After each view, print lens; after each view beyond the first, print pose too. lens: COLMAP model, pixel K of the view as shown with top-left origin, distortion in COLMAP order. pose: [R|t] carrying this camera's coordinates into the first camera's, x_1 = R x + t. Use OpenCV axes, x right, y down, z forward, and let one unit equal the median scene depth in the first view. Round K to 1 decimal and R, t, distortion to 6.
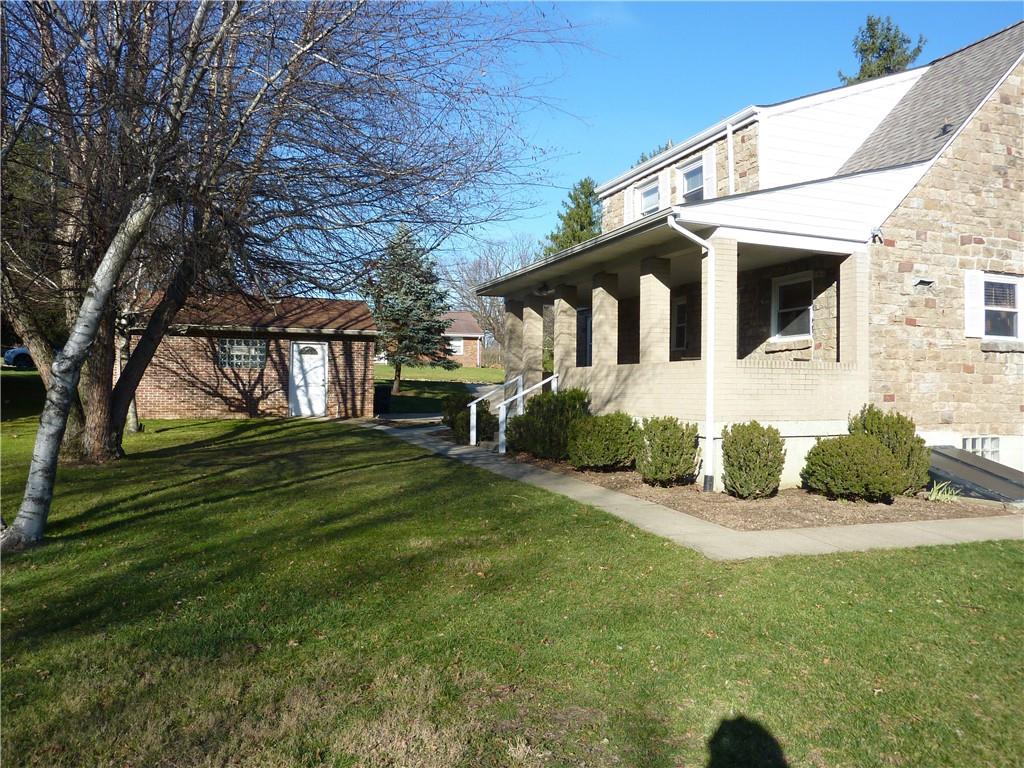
lens RADIAL K [[764.8, 0, 508.9], [0, 764.8, 382.1], [0, 0, 1]] dist [-0.034029, -0.003311]
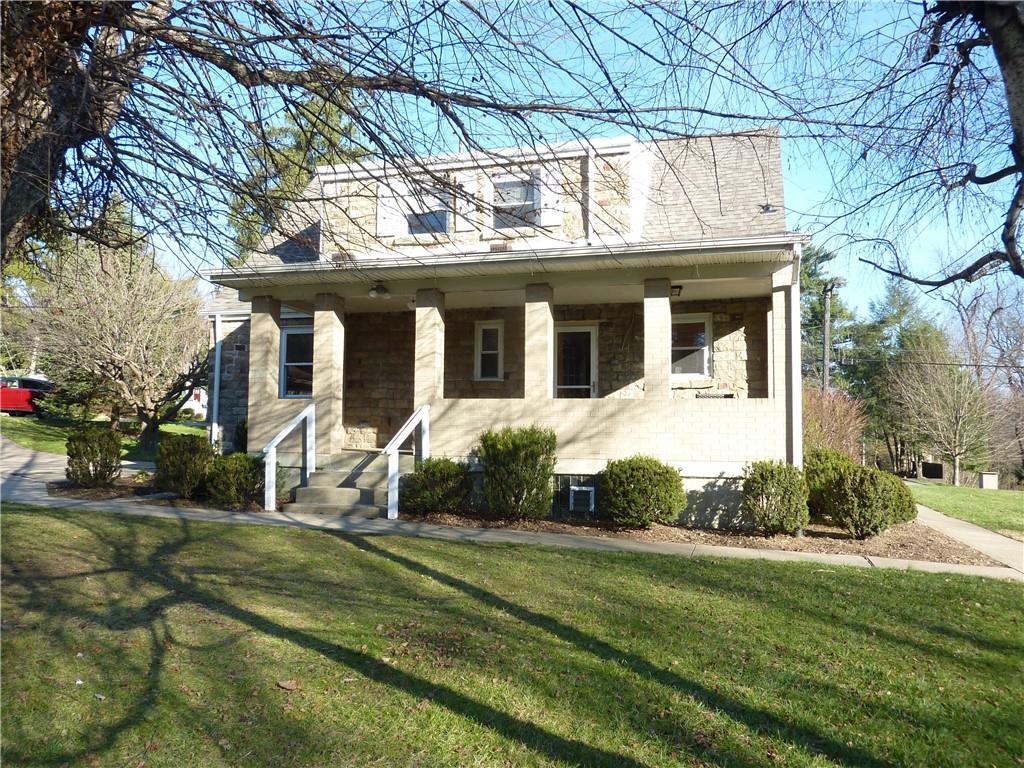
lens RADIAL K [[784.8, 0, 512.6], [0, 784.8, 380.0], [0, 0, 1]] dist [-0.002632, -0.031533]
pose [[0.627632, 0.045935, 0.777154, -0.525282], [-0.015047, 0.998787, -0.046884, -0.000595], [-0.778365, 0.017732, 0.627561, 0.469114]]
